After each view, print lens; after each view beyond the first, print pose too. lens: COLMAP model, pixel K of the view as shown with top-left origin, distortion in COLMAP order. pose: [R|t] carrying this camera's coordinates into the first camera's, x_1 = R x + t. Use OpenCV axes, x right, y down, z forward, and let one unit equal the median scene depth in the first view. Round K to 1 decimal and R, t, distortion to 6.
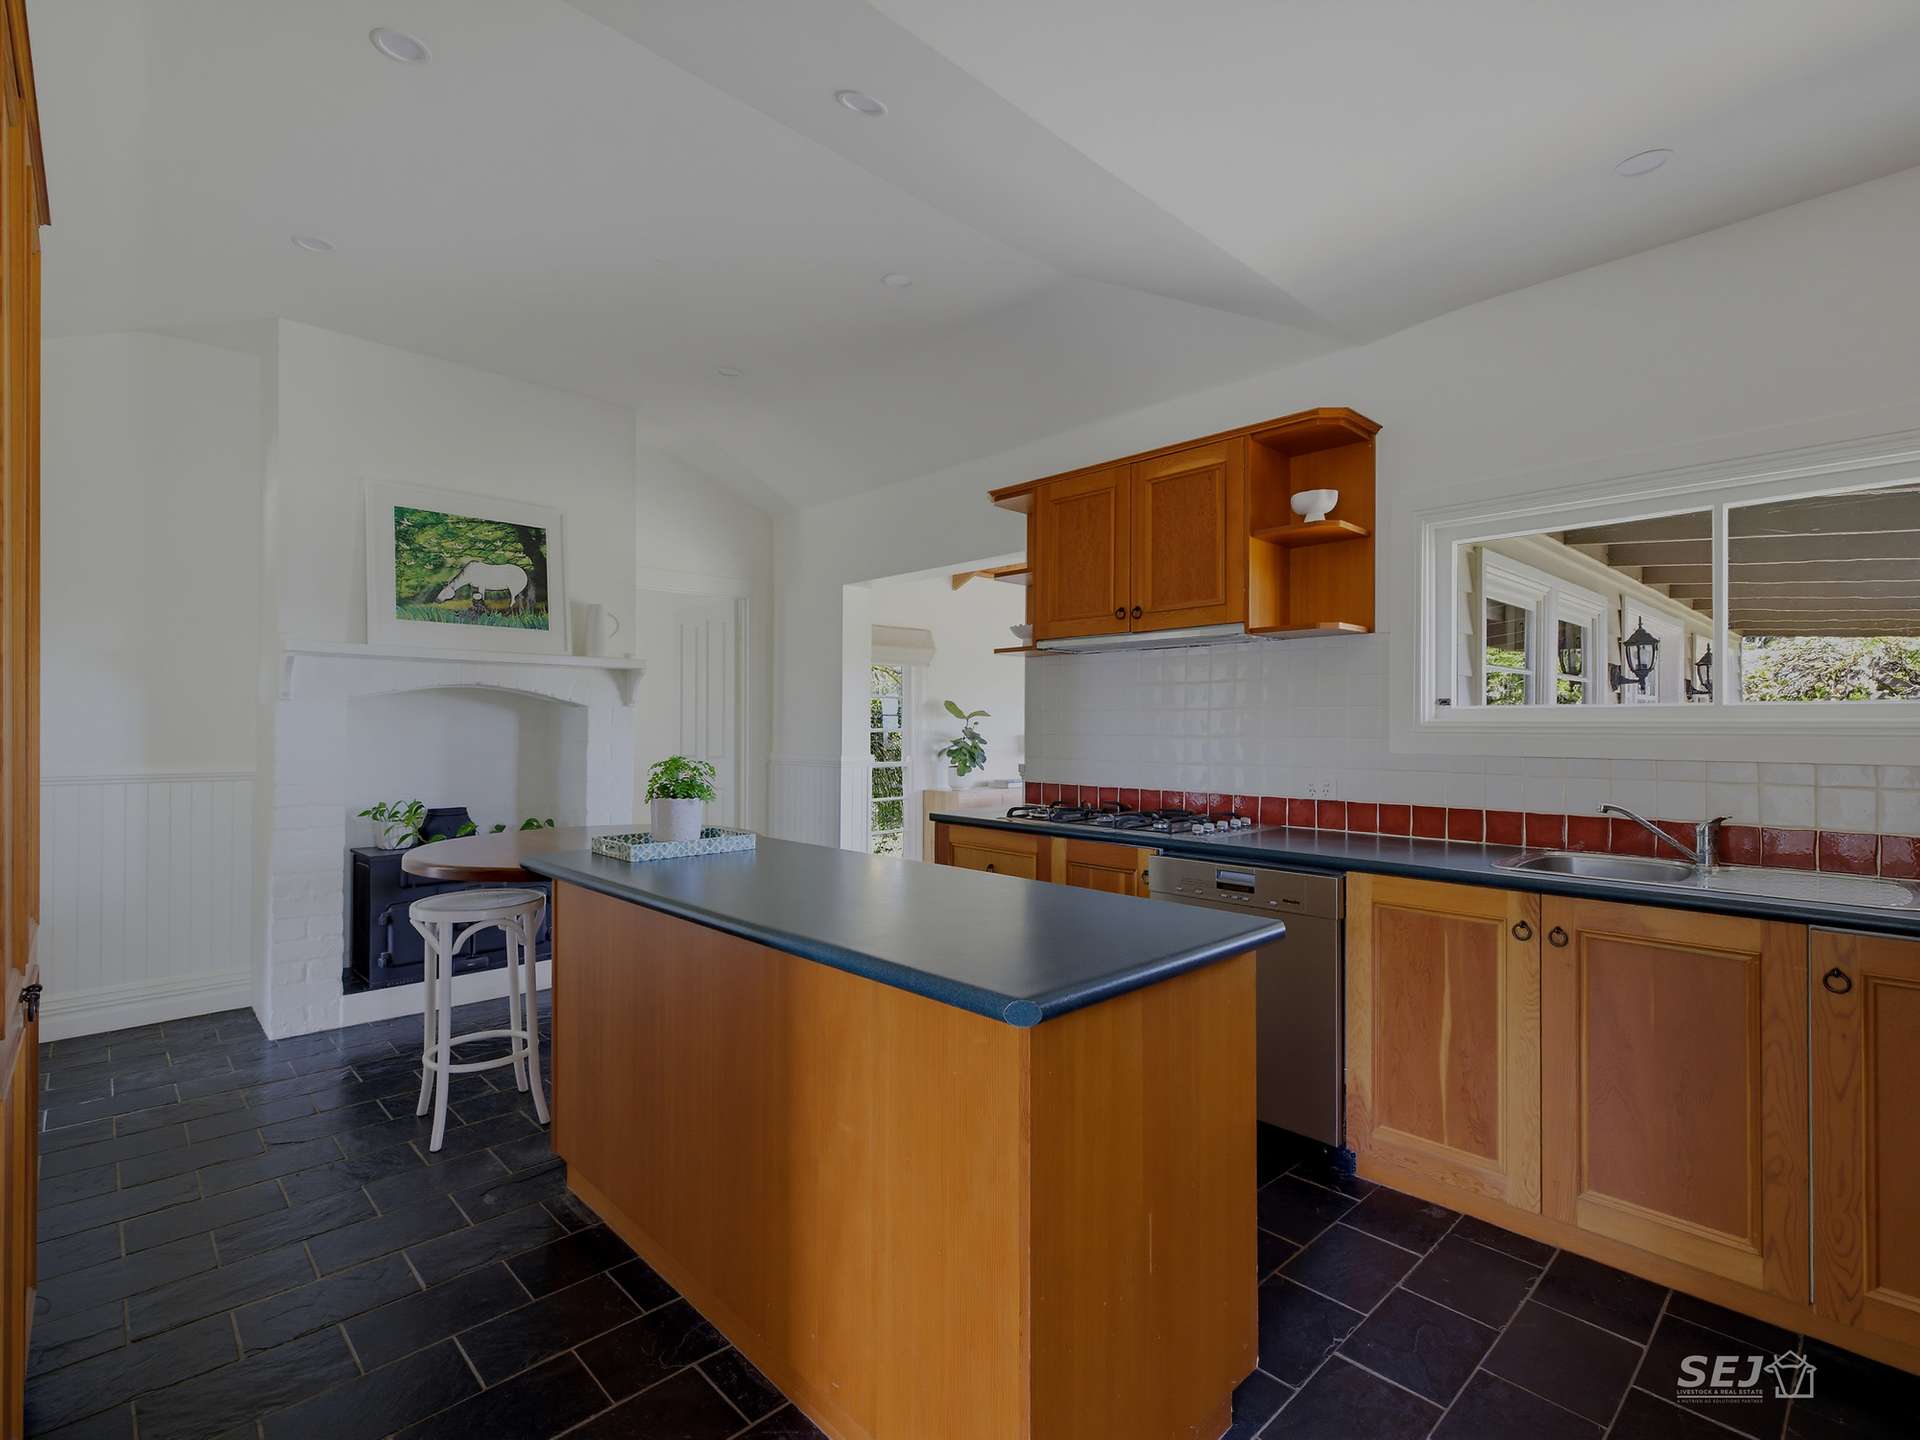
lens RADIAL K [[909.5, 0, 948.6], [0, 909.5, 717.2], [0, 0, 1]] dist [0.009380, -0.003624]
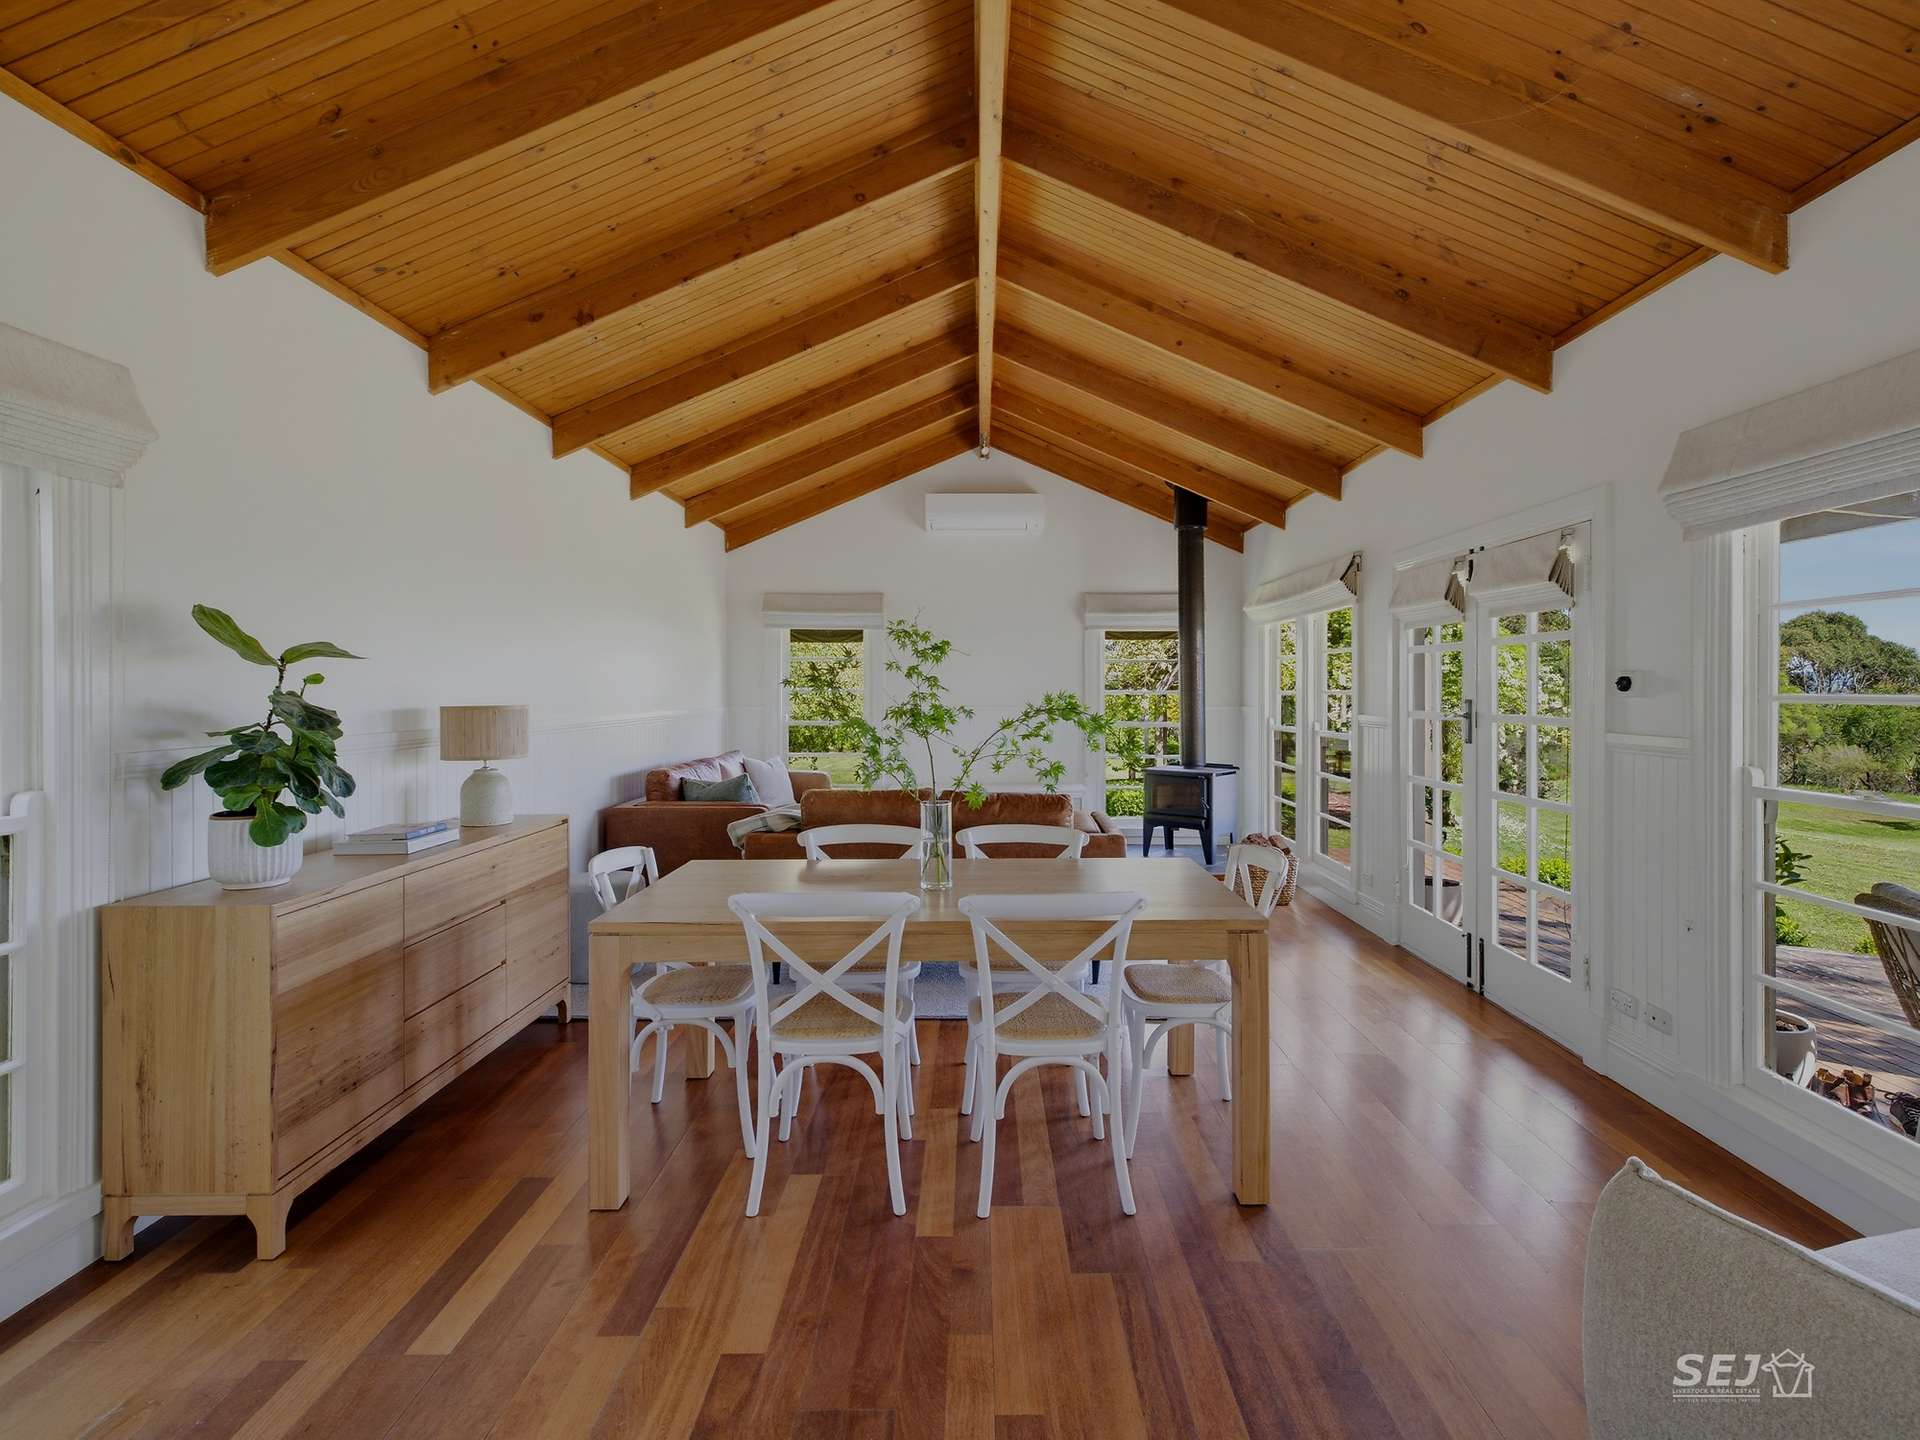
lens RADIAL K [[909.5, 0, 962.9], [0, 909.5, 694.5], [0, 0, 1]] dist [0.009380, -0.003624]
pose [[0.692086, -0.008475, 0.721765, -0.095875], [-0.005558, 0.999839, 0.017070, 0.011797], [-0.721794, -0.015825, 0.691927, 1.220213]]
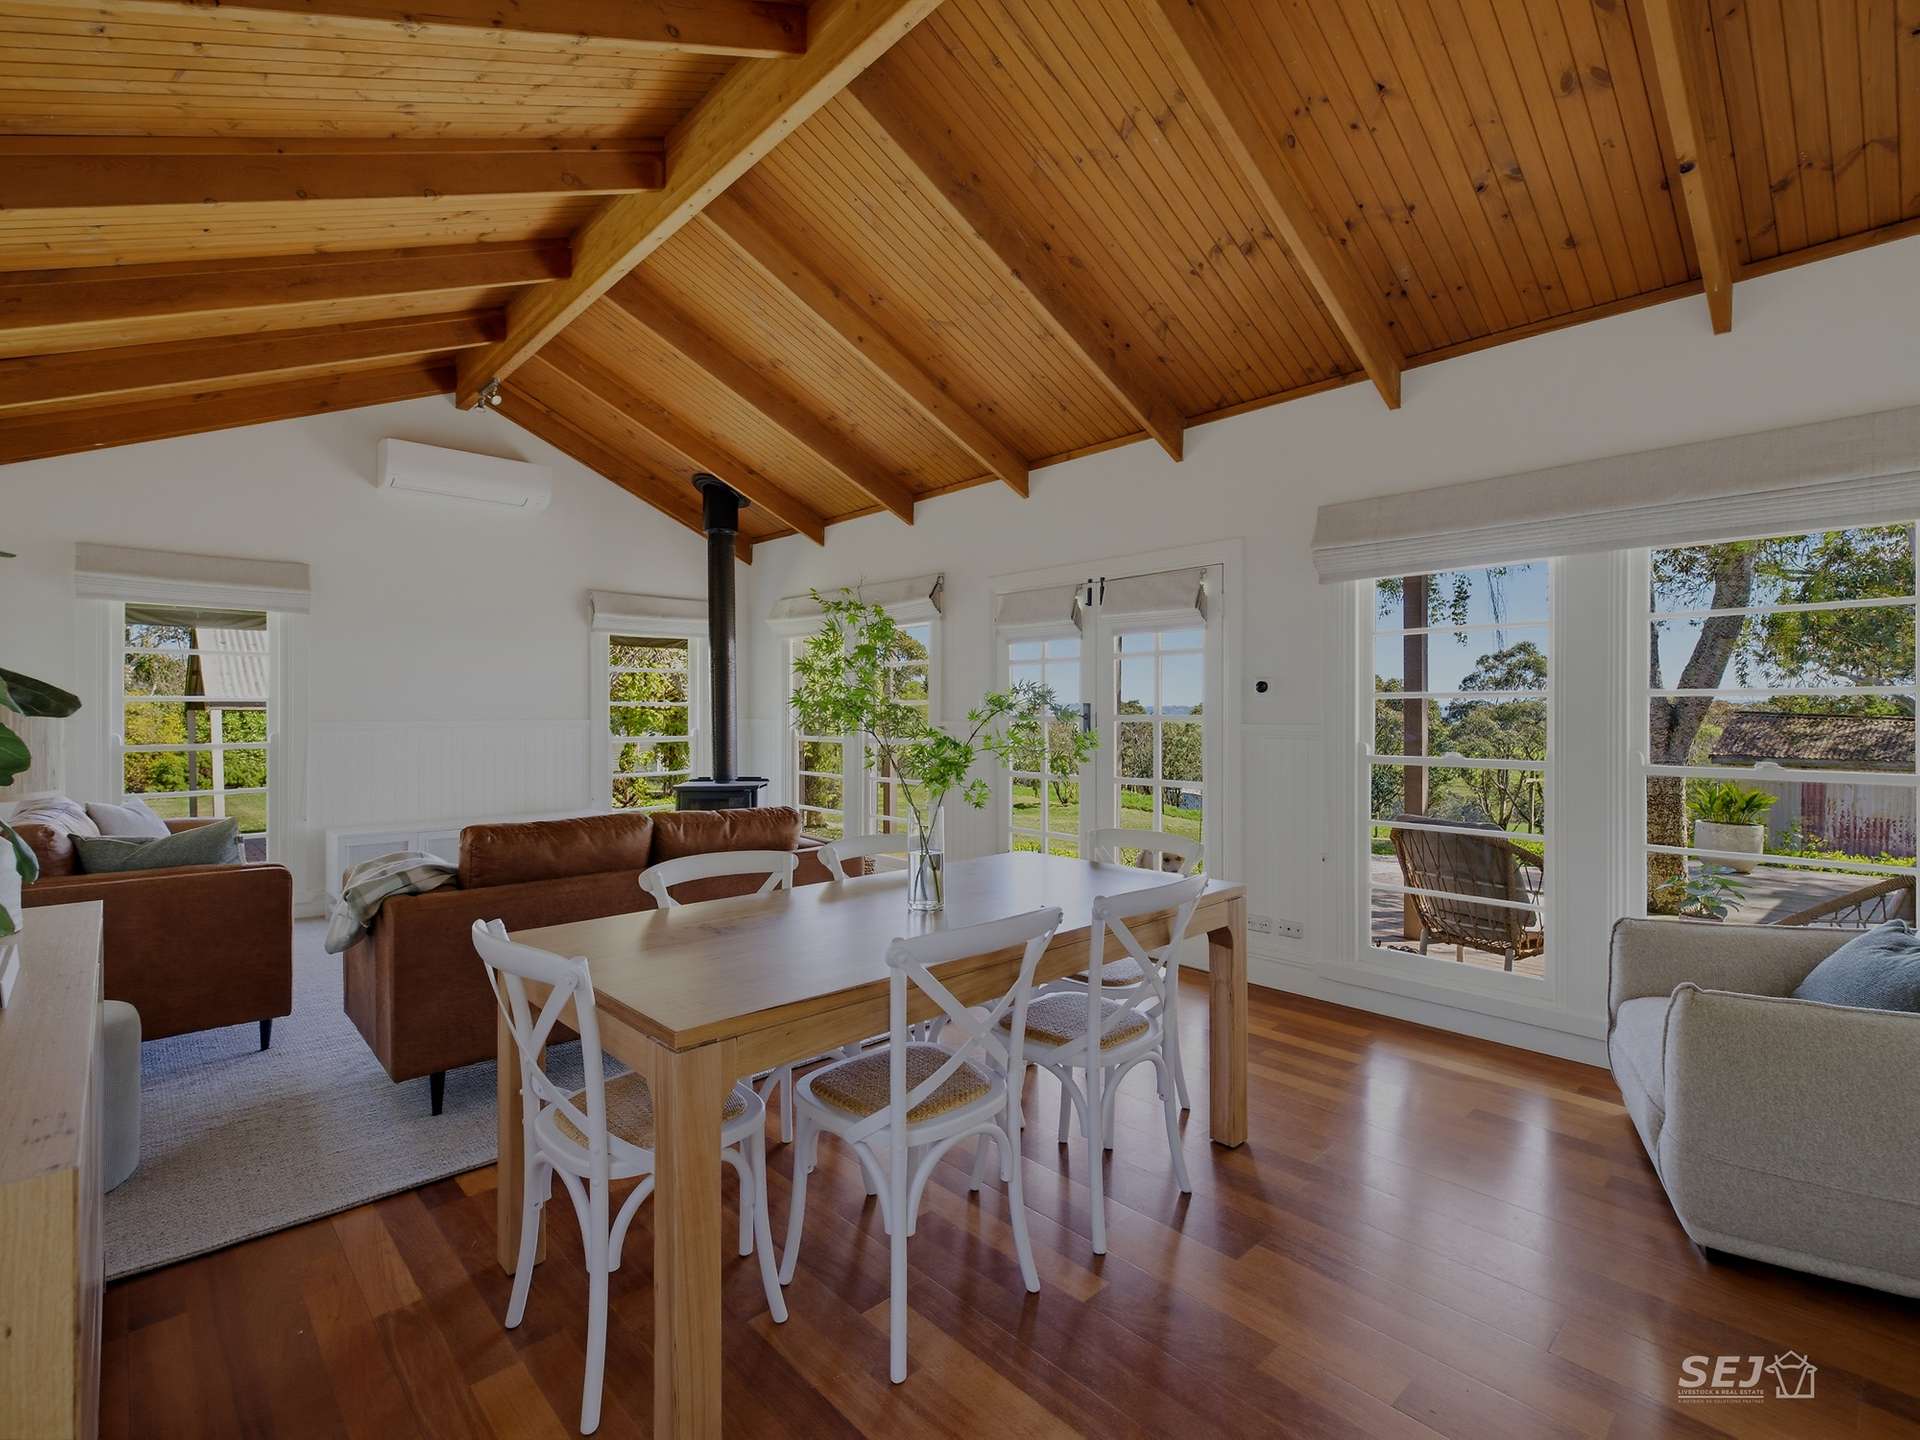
lens RADIAL K [[909.5, 0, 935.2], [0, 909.5, 718.0], [0, 0, 1]] dist [0.009380, -0.003624]
pose [[0.017354, -0.007377, 0.999822, -0.206803], [-0.011970, 0.999900, 0.007585, 0.047677], [-0.999778, -0.012100, 0.017264, 1.757366]]
